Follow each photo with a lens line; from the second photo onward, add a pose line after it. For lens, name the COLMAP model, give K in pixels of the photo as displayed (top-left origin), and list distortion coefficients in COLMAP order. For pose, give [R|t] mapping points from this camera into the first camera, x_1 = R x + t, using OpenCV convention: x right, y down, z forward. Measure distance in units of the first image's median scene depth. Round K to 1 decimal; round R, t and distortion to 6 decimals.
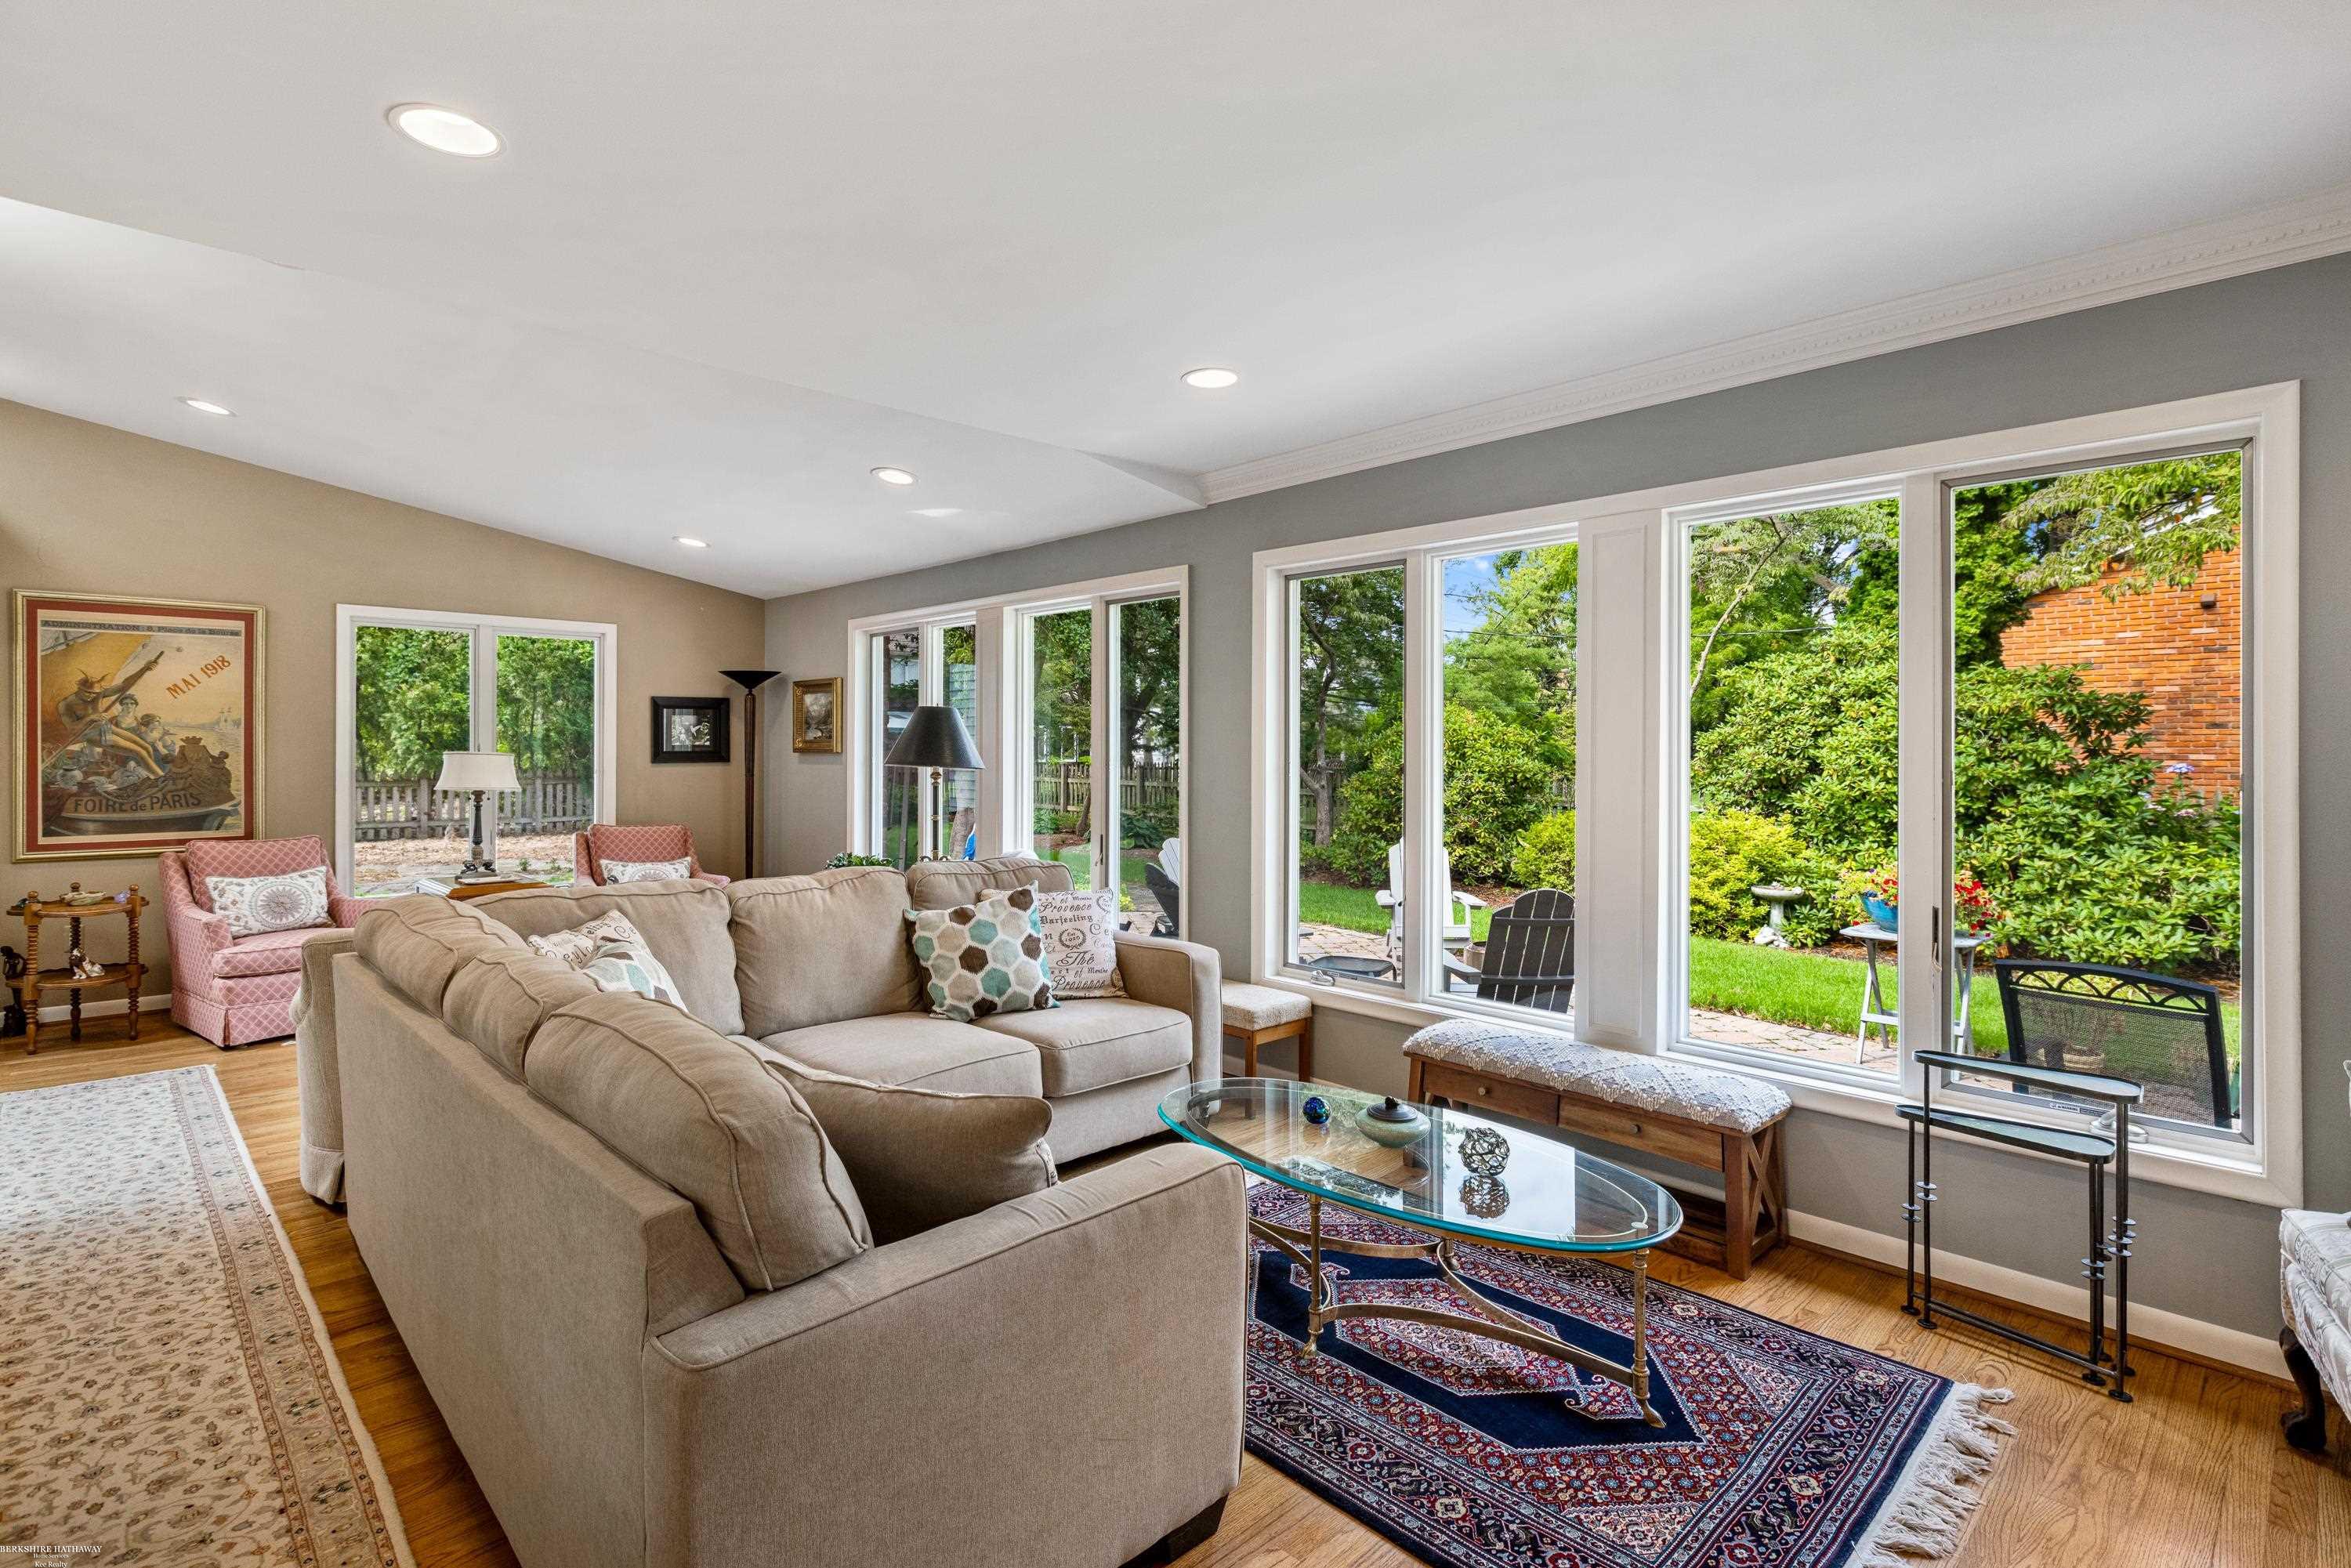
lens RADIAL K [[1139.4, 0, 1183.3], [0, 1139.4, 761.7], [0, 0, 1]] dist [0.003423, -0.004534]
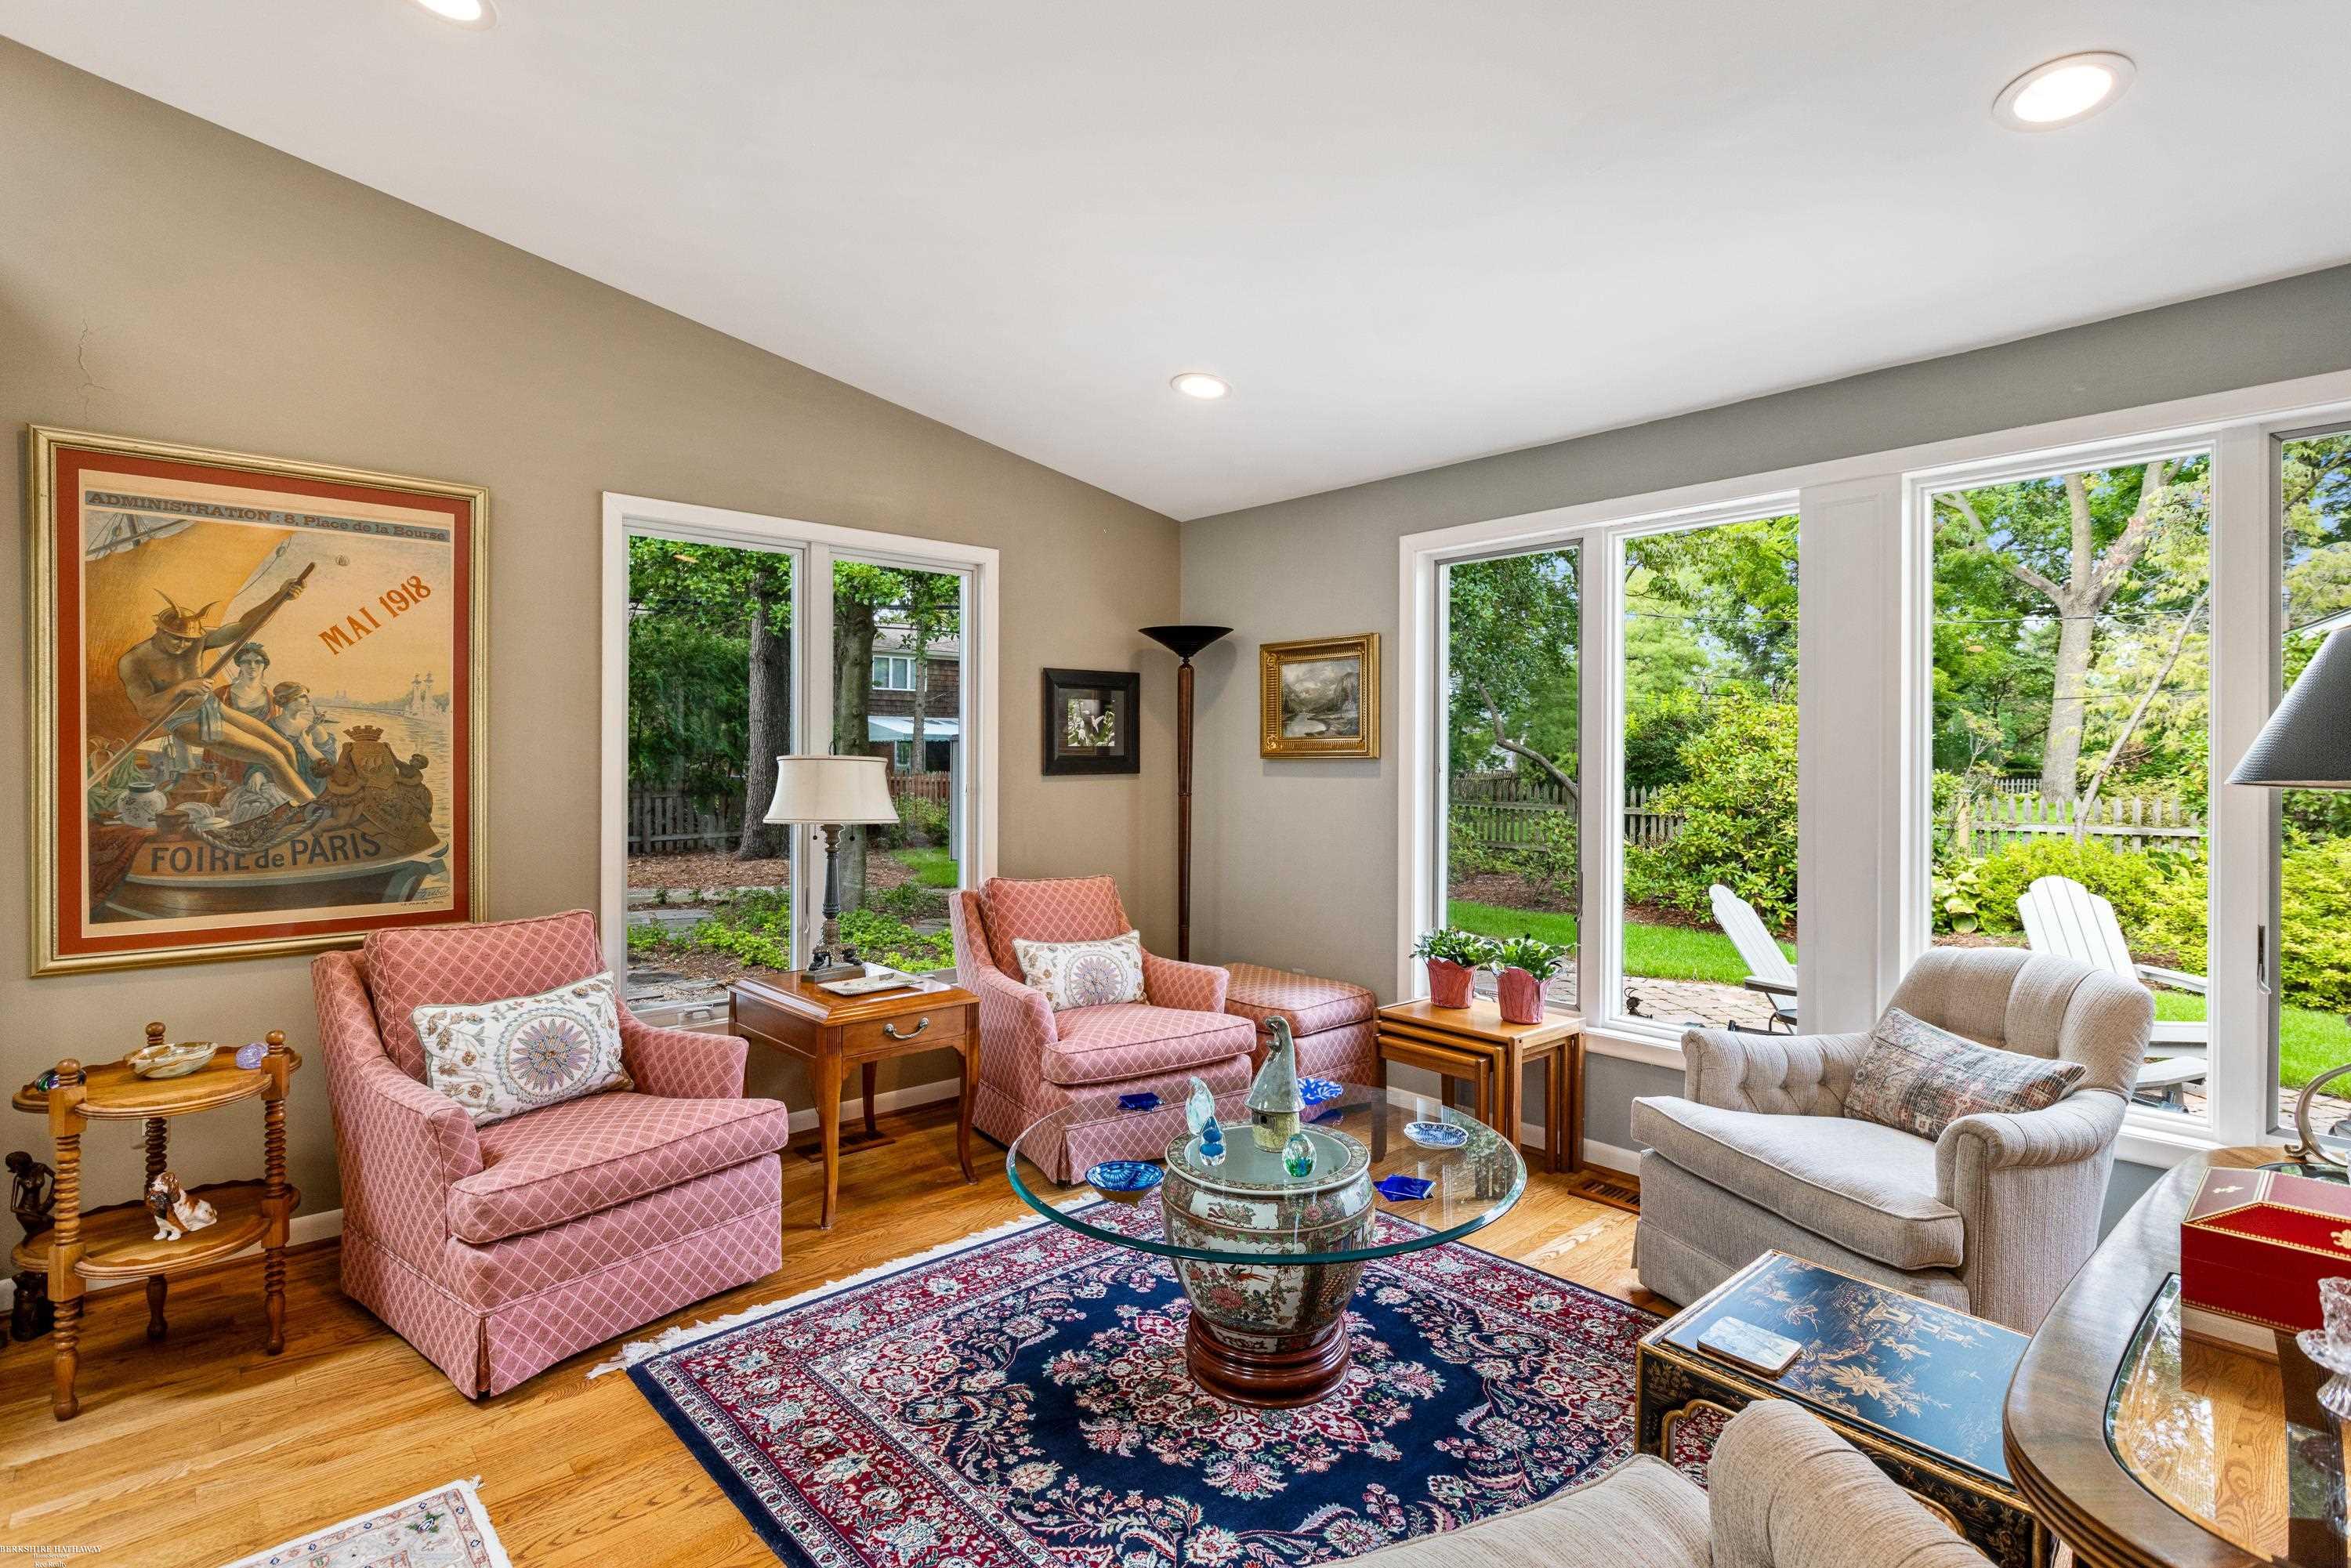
lens RADIAL K [[1139.4, 0, 1171.0], [0, 1139.4, 771.5], [0, 0, 1]] dist [0.003423, -0.004534]
pose [[0.999570, -0.001001, -0.029294, -0.492229], [0.001041, 0.999999, 0.001350, -0.001280], [0.029292, -0.001379, 0.999570, 0.493341]]
